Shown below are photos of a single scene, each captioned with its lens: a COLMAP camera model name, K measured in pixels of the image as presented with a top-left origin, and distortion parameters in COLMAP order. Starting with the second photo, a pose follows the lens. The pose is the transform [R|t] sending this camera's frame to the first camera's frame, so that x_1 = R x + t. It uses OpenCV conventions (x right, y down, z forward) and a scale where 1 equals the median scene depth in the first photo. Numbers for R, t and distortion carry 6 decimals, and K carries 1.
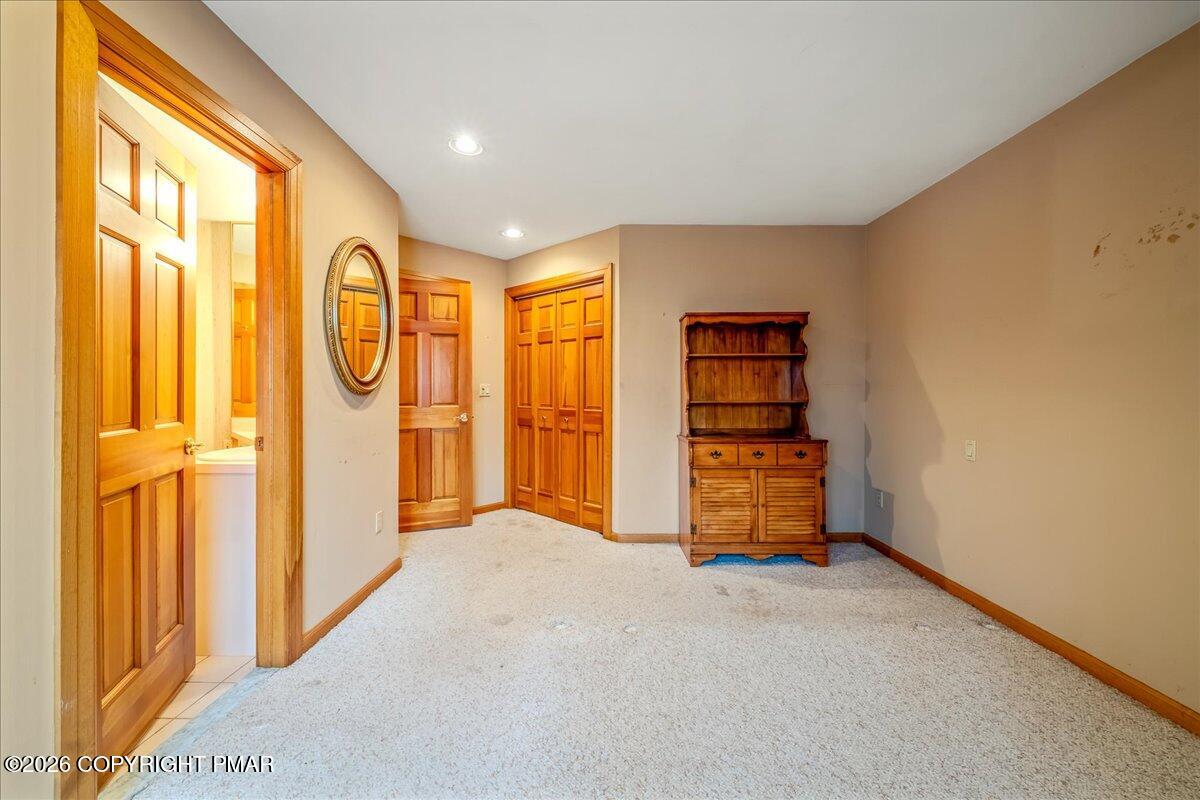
lens RADIAL K [[567.0, 0, 601.6], [0, 567.0, 389.9], [0, 0, 1]] dist [0.000004, -0.000349]
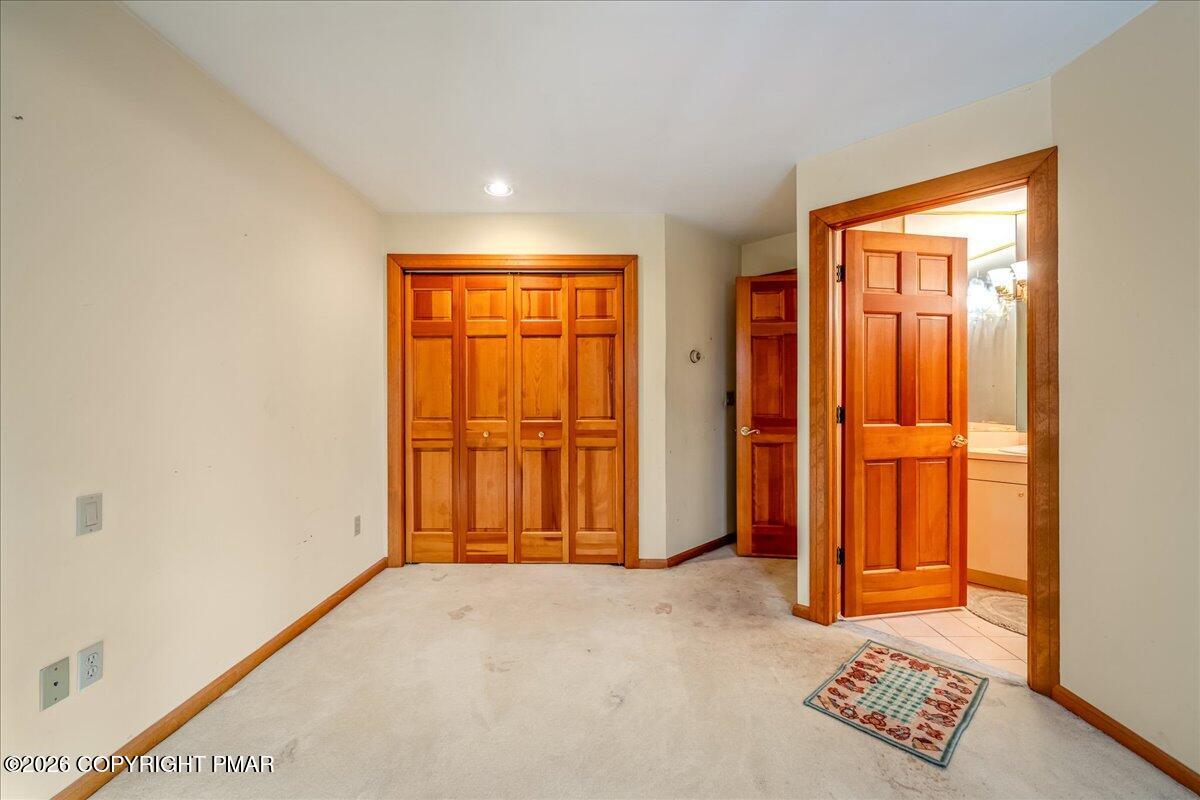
lens RADIAL K [[478.7, 0, 600.7], [0, 478.7, 394.9], [0, 0, 1]] dist [0.000318, -0.000023]
pose [[0.700535, -0.002017, 0.713615, -0.510156], [-0.000594, 0.999994, 0.003409, -0.005440], [-0.713618, -0.002811, 0.700530, 0.477371]]
